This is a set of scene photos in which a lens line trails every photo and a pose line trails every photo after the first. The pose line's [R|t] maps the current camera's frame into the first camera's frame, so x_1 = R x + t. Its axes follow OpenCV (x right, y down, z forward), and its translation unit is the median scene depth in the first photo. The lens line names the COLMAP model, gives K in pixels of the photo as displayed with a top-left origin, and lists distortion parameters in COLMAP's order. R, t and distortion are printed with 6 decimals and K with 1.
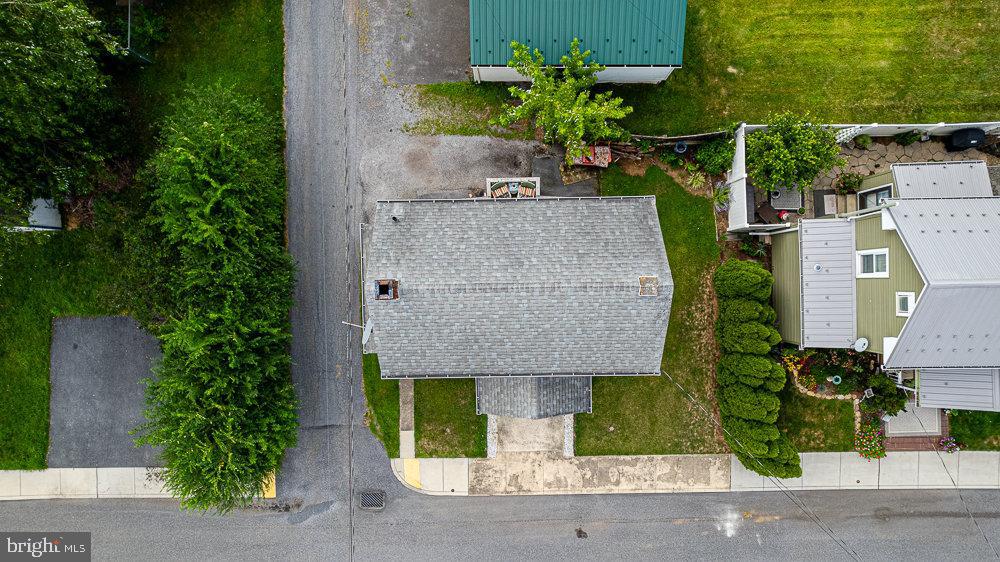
lens RADIAL K [[645.5, 0, 496.5], [0, 645.5, 283.1], [0, 0, 1]] dist [0.002655, 0.004910]
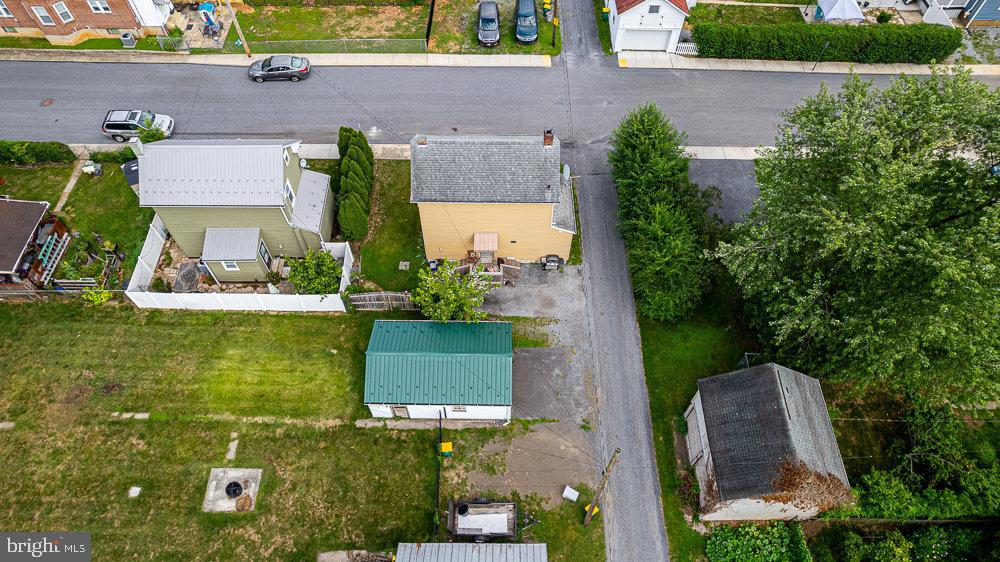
lens RADIAL K [[645.5, 0, 500.1], [0, 645.5, 280.9], [0, 0, 1]] dist [0.002655, 0.004910]
pose [[-0.999784, -0.010356, 0.018034, -0.035581], [0.018581, -0.834263, 0.551054, -0.988557], [0.009338, 0.551270, 0.834275, -0.299263]]
